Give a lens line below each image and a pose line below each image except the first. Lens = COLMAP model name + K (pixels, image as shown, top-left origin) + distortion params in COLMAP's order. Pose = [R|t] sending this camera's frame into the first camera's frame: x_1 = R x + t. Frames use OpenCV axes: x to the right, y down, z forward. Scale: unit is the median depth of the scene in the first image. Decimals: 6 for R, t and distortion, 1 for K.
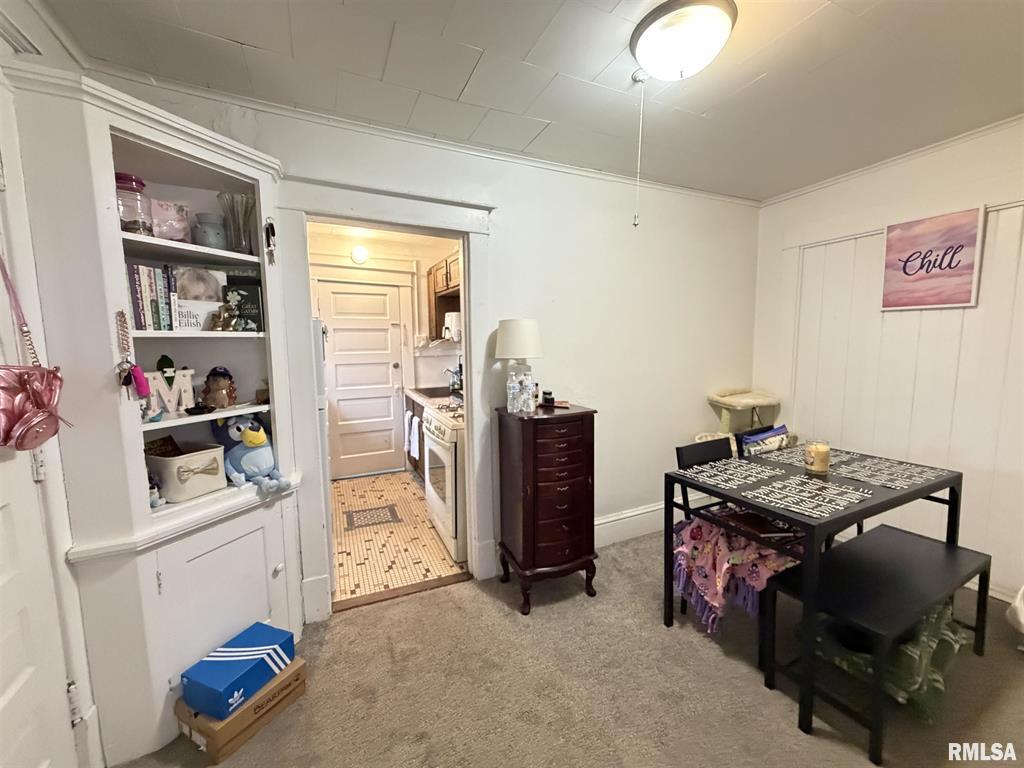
lens RADIAL K [[409.3, 0, 509.9], [0, 409.3, 383.3], [0, 0, 1]] dist [-0.002252, 0.000505]
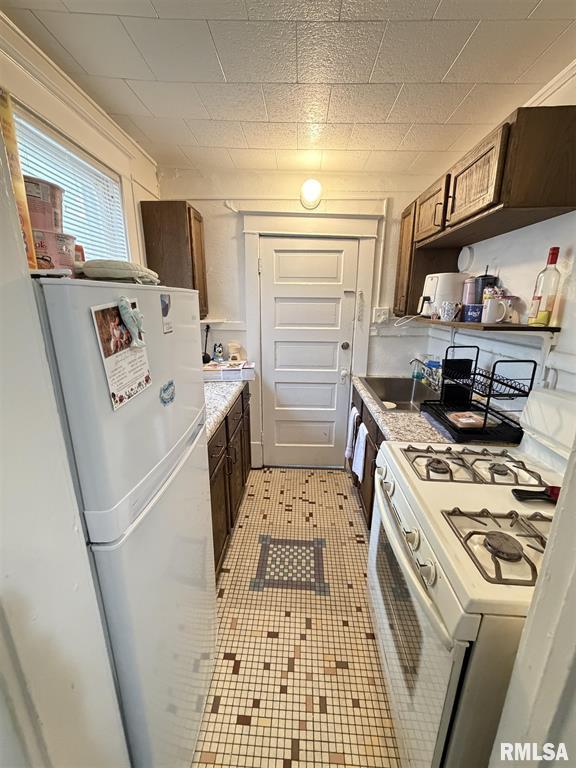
lens RADIAL K [[307.0, 0, 287.5], [0, 307.0, 383.1], [0, 0, 1]] dist [-0.002252, 0.000505]
pose [[0.889045, 0.131272, -0.438596, -0.113804], [-0.064715, 0.984425, 0.163461, -0.065717], [0.453222, -0.116941, 0.883694, 0.437822]]
